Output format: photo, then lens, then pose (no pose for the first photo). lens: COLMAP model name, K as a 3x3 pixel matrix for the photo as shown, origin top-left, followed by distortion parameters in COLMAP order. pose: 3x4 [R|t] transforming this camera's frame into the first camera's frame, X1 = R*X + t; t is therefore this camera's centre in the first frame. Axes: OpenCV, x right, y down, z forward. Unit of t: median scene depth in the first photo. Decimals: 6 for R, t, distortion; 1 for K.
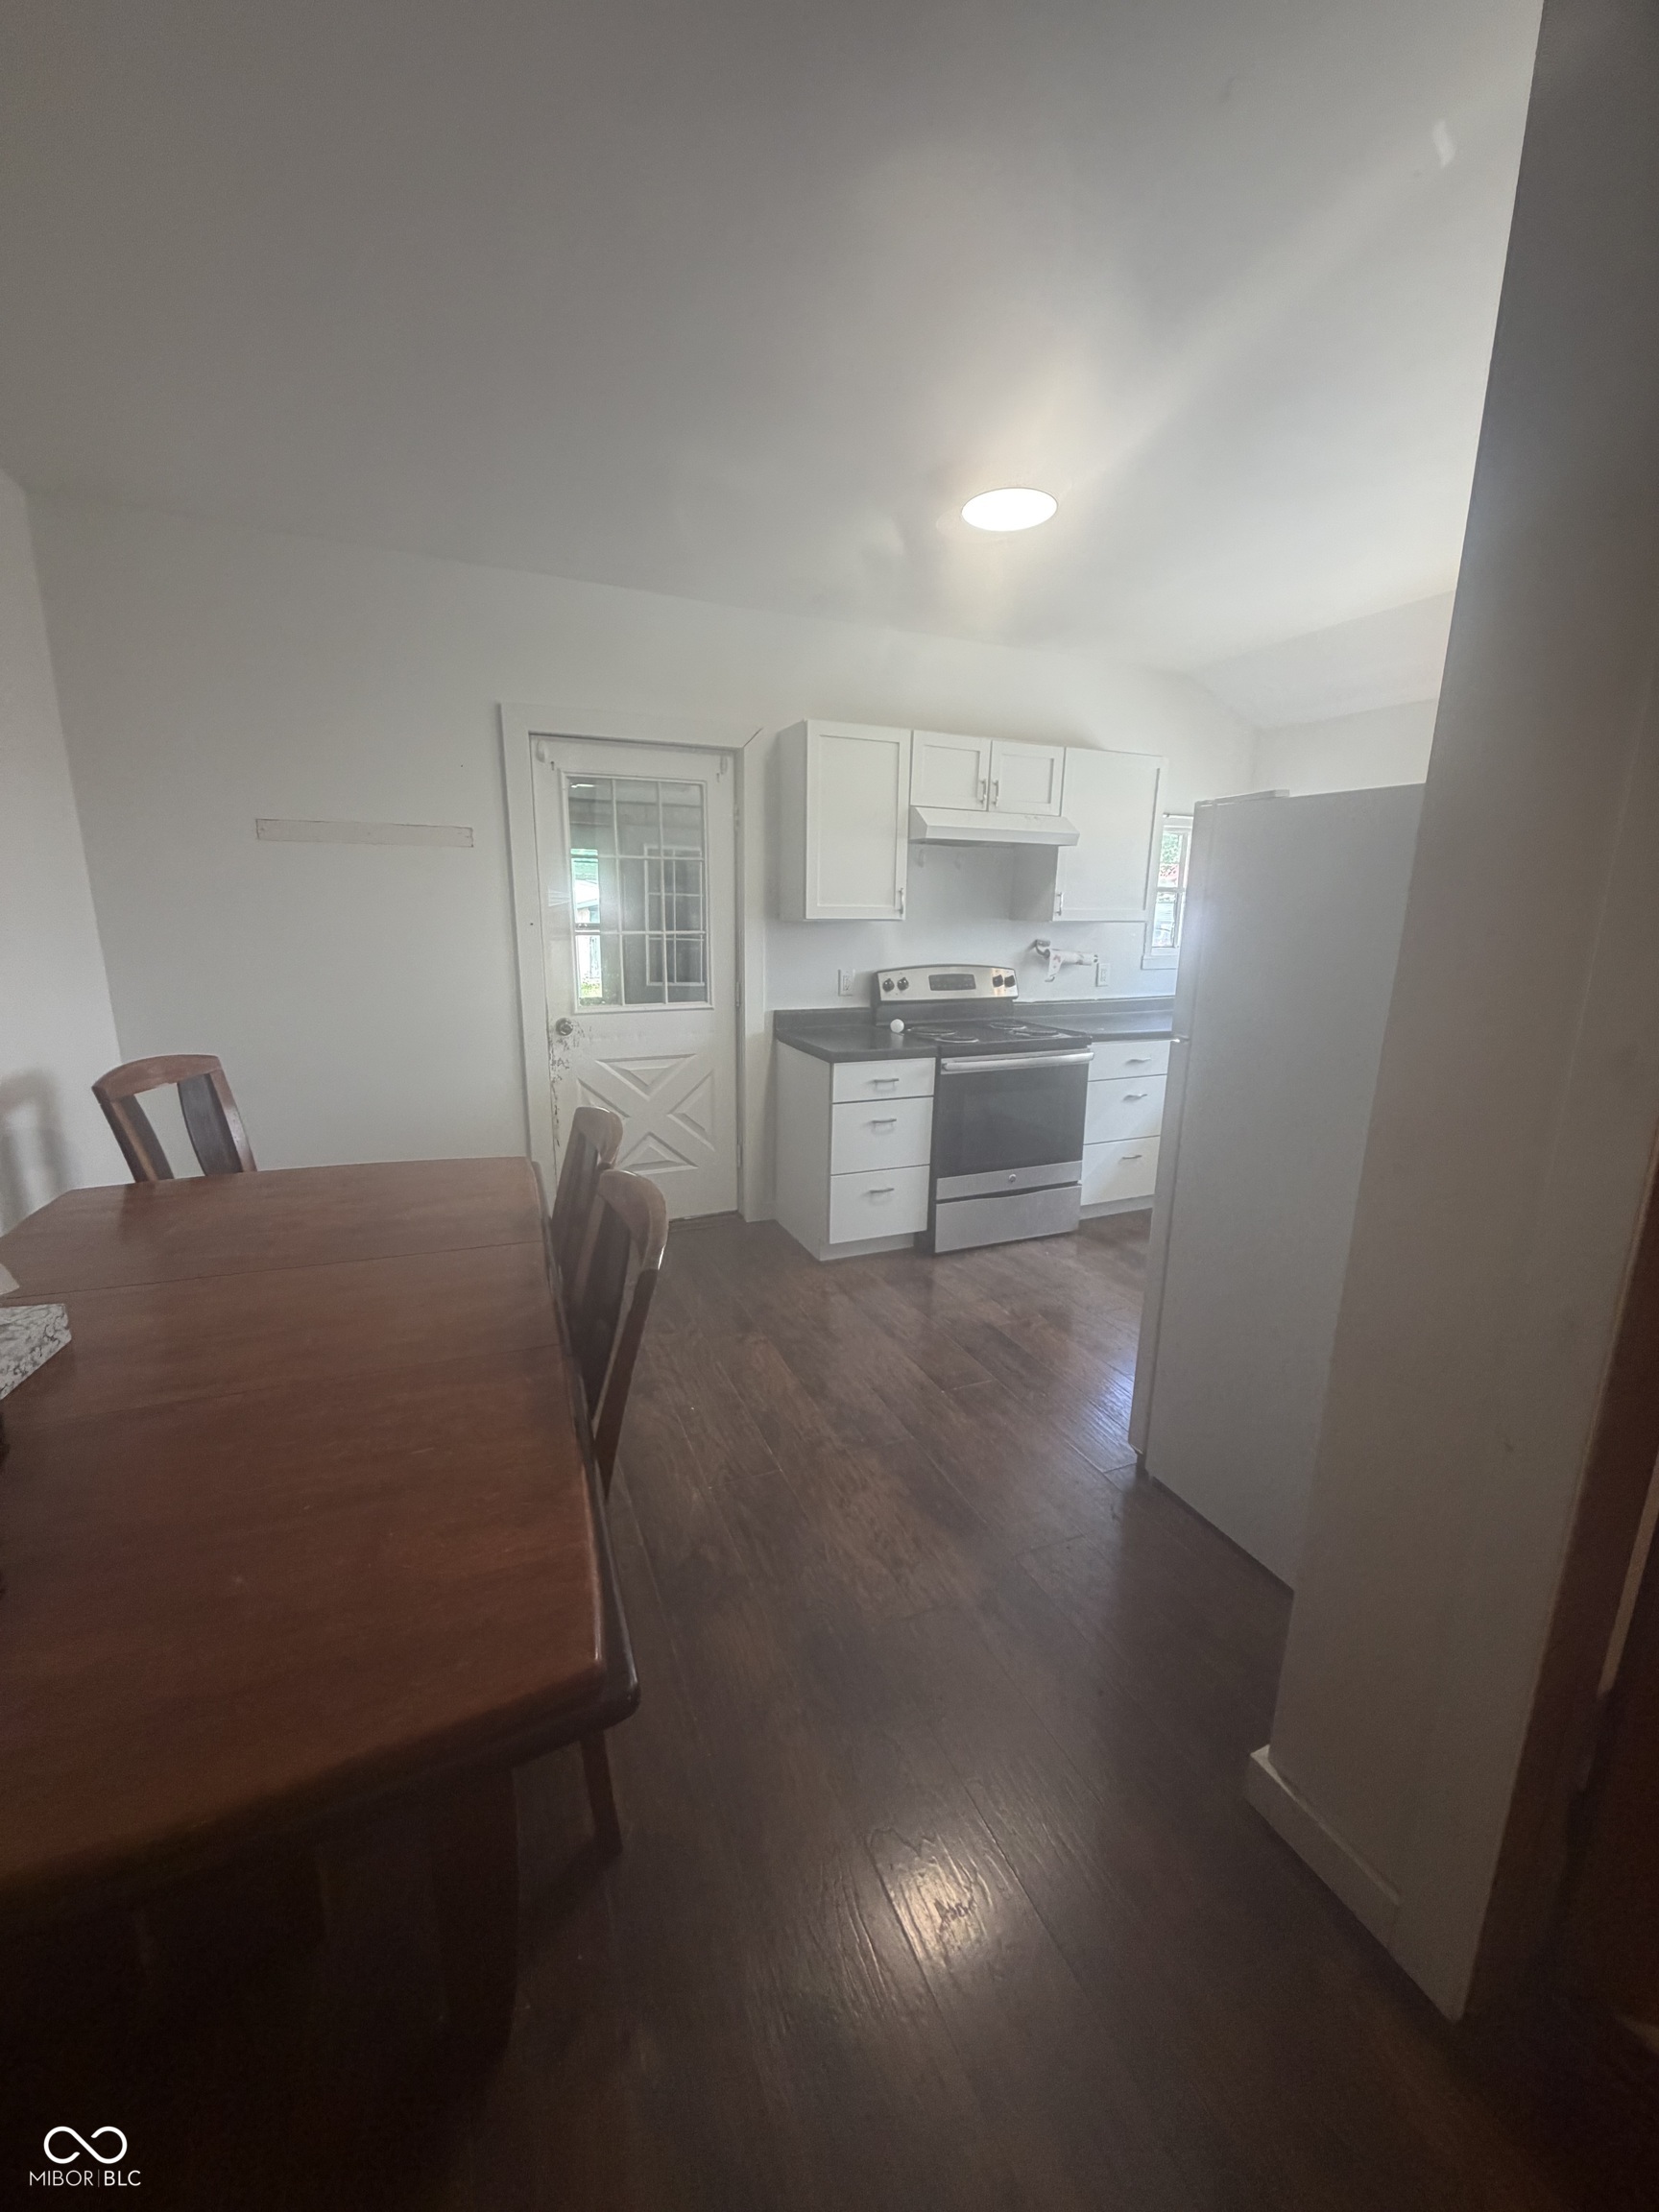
lens RADIAL K [[877.7, 0, 828.5], [0, 877.7, 1103.3], [0, 0, 1]] dist [-0.001596, -0.000053]
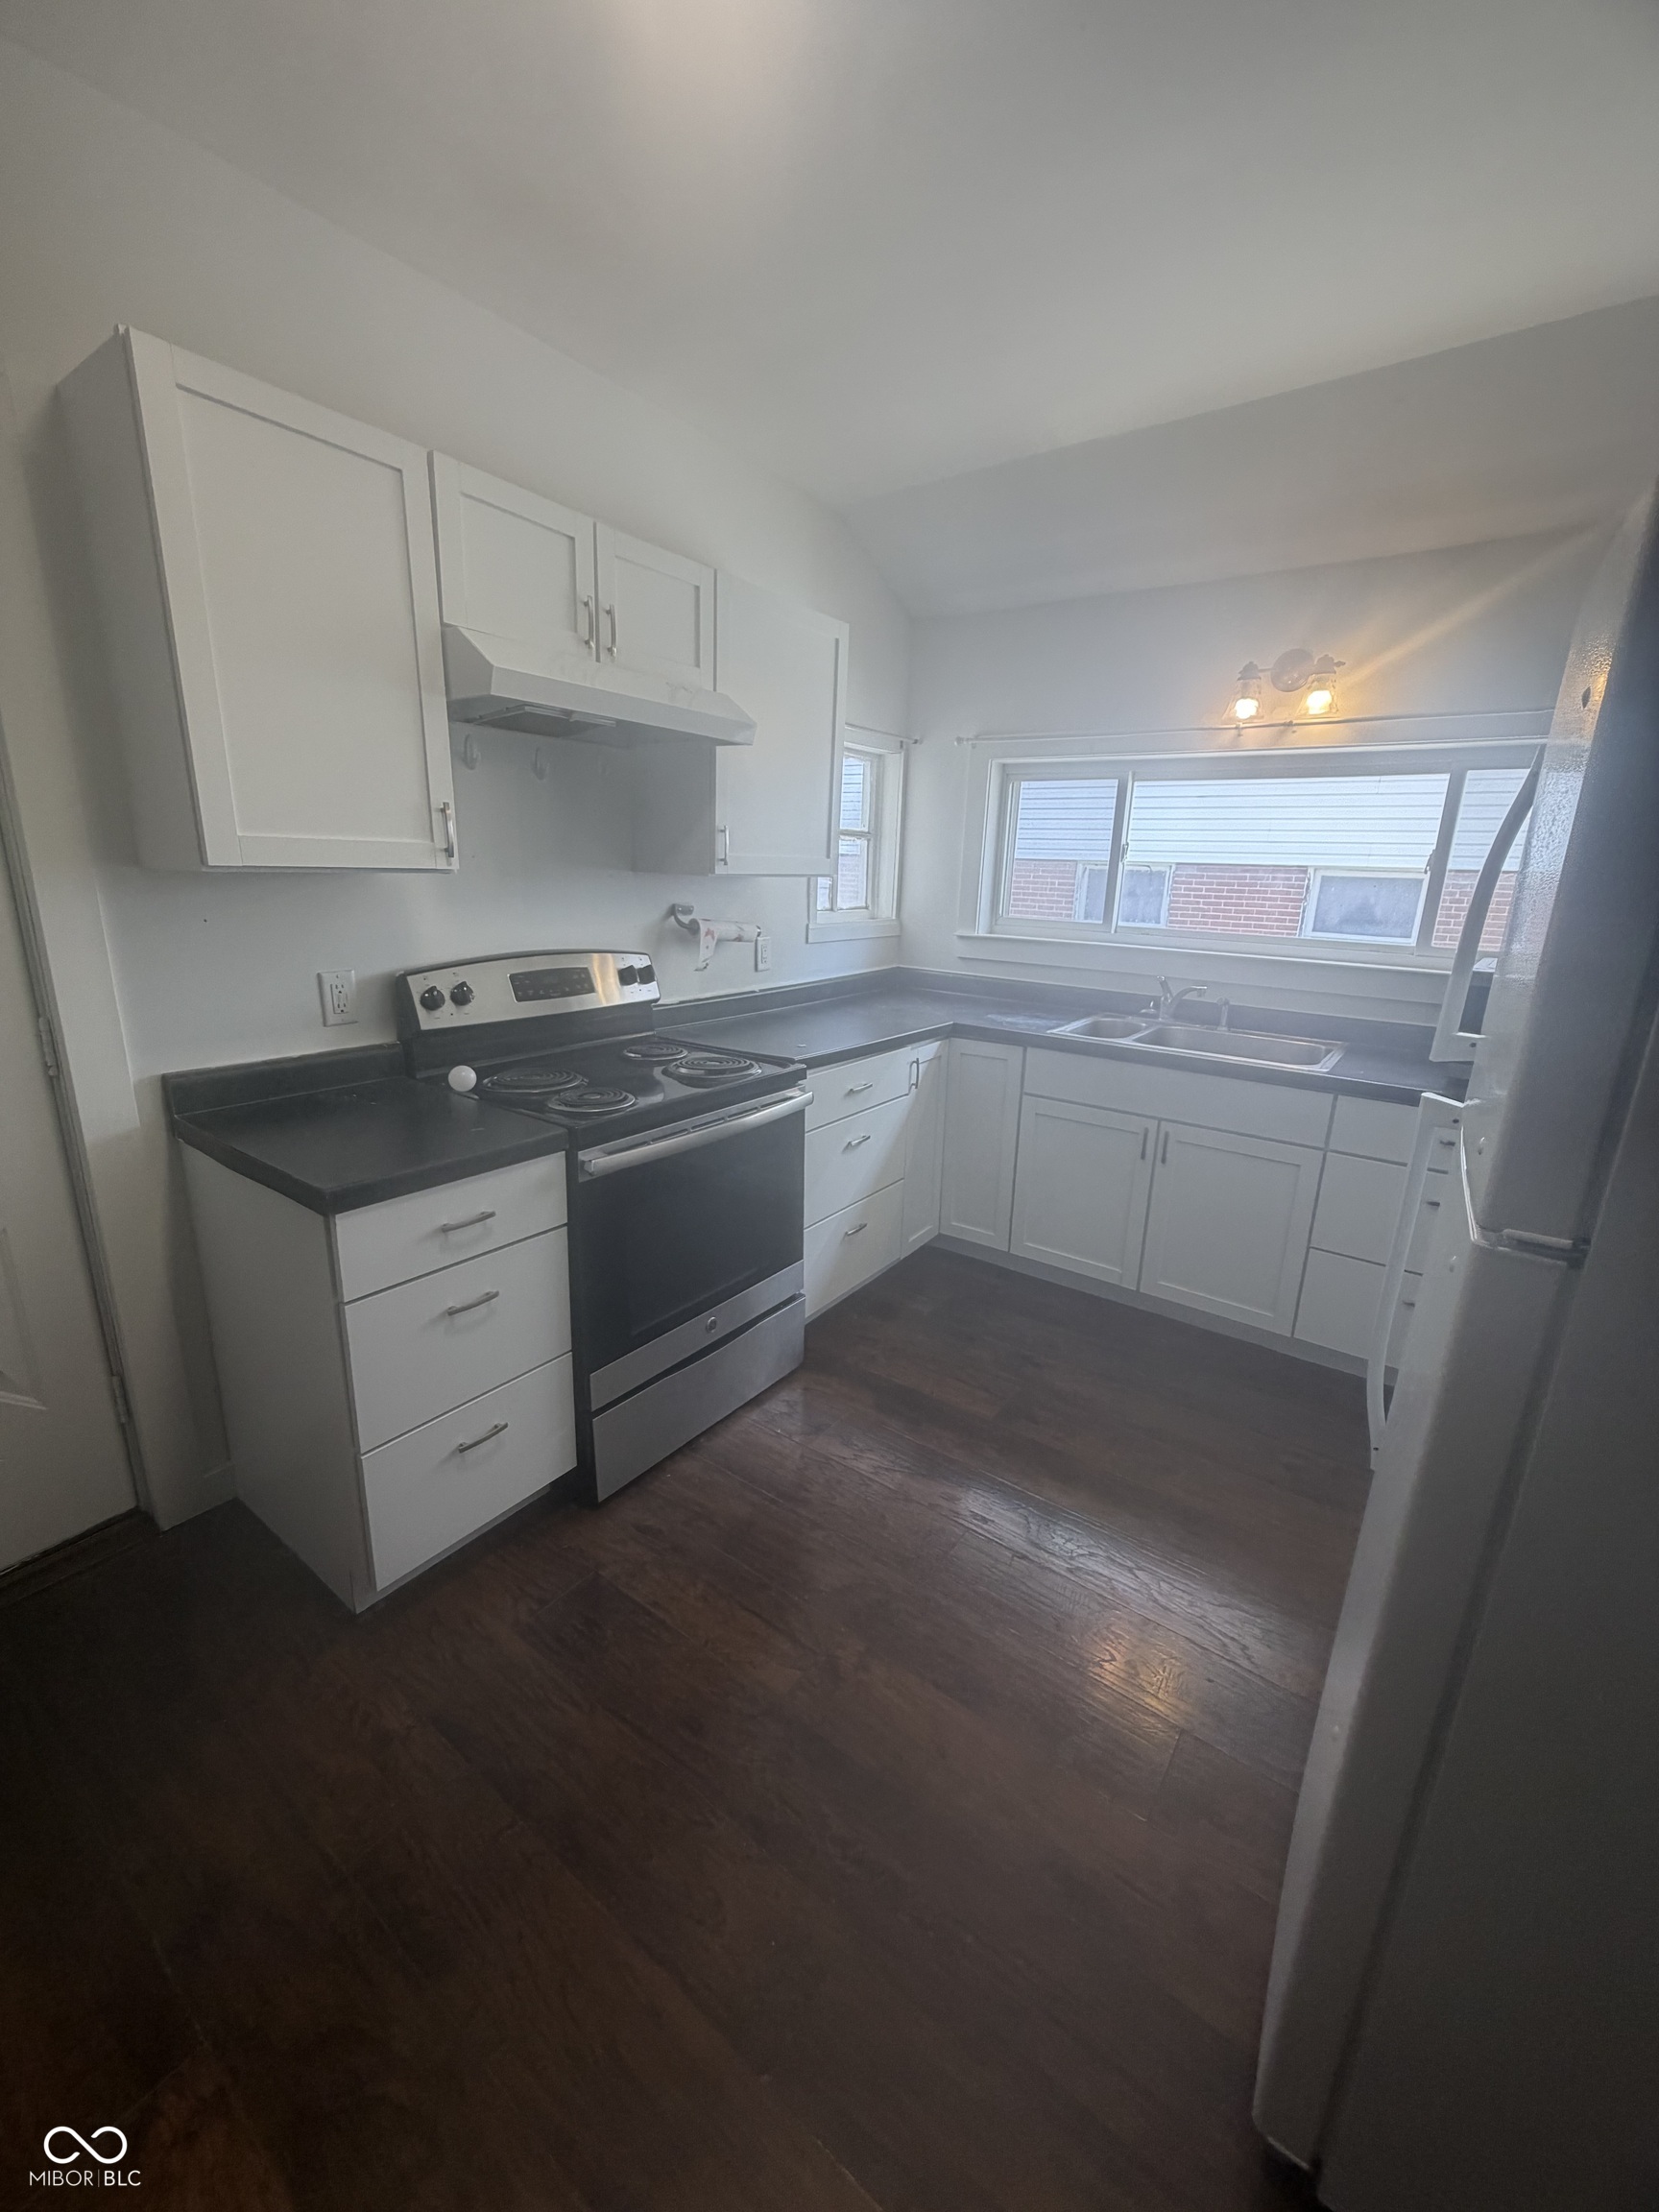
lens RADIAL K [[877.7, 0, 825.8], [0, 877.7, 1101.0], [0, 0, 1]] dist [-0.001596, -0.000053]
pose [[0.863997, -0.119600, 0.489086, 0.008935], [0.094782, 0.992646, 0.075301, -0.091840], [-0.494495, -0.018703, 0.868979, 0.438857]]
